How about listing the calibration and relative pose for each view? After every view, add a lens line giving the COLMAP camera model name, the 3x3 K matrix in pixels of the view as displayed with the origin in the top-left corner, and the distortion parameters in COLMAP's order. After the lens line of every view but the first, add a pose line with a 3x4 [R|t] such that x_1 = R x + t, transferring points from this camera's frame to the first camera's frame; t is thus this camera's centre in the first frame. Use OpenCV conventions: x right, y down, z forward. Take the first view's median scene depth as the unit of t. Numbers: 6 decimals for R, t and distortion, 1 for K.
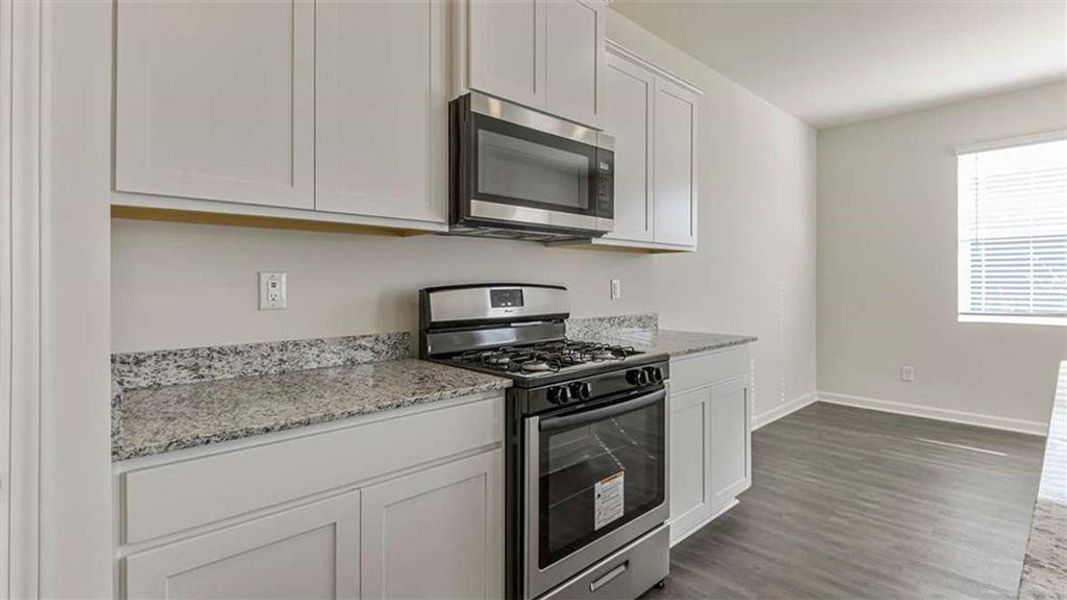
lens RADIAL K [[511.7, 0, 536.2], [0, 511.7, 275.2], [0, 0, 1]] dist [0.003281, 0.000959]
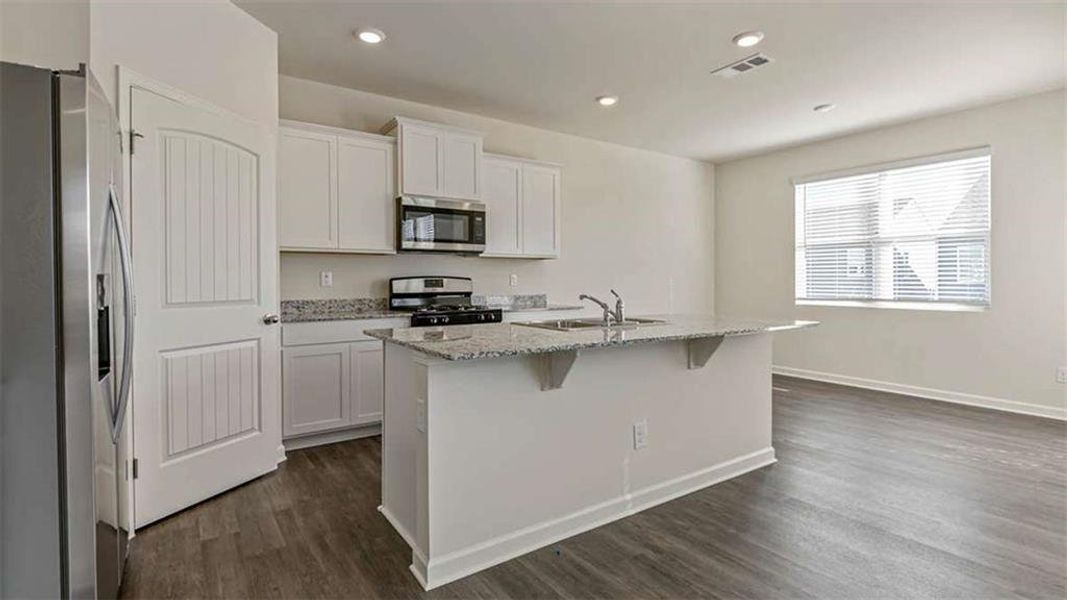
lens RADIAL K [[513.9, 0, 528.2], [0, 513.9, 279.9], [0, 0, 1]] dist [0.006365, 0.000944]
pose [[0.987905, -0.001564, -0.155054, 0.638625], [0.003760, 0.999897, 0.013866, 0.002438], [0.155016, -0.014282, 0.987809, -0.998149]]
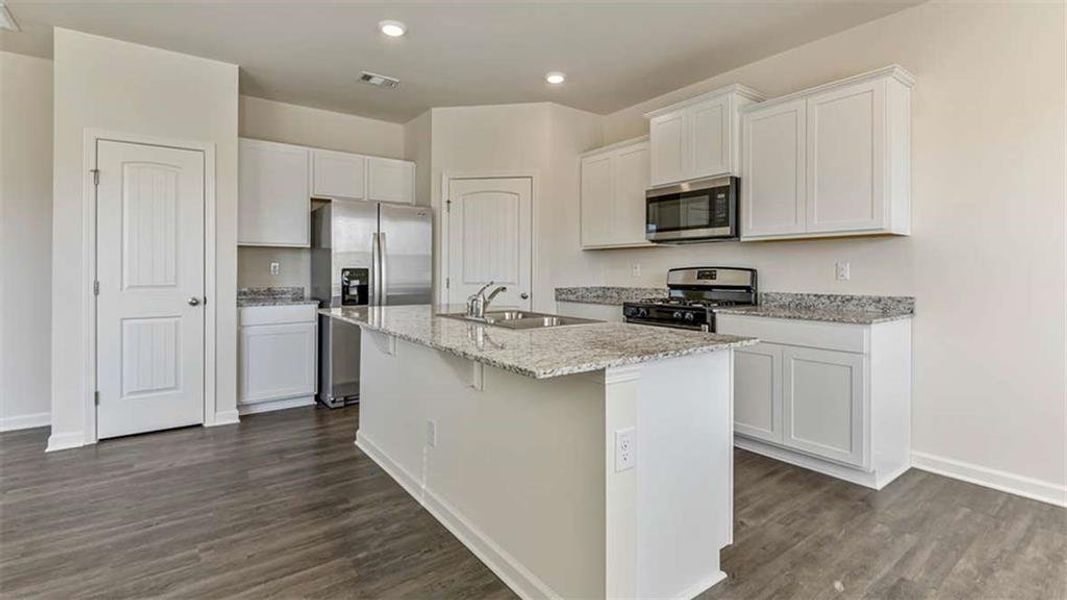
lens RADIAL K [[498.1, 0, 544.6], [0, 498.1, 267.2], [0, 0, 1]] dist [0.004932, -0.000972]
pose [[-0.117886, -0.011311, -0.992963, 1.795470], [0.010932, 0.999860, -0.012688, 0.031995], [0.992967, -0.012351, -0.117746, 0.614496]]
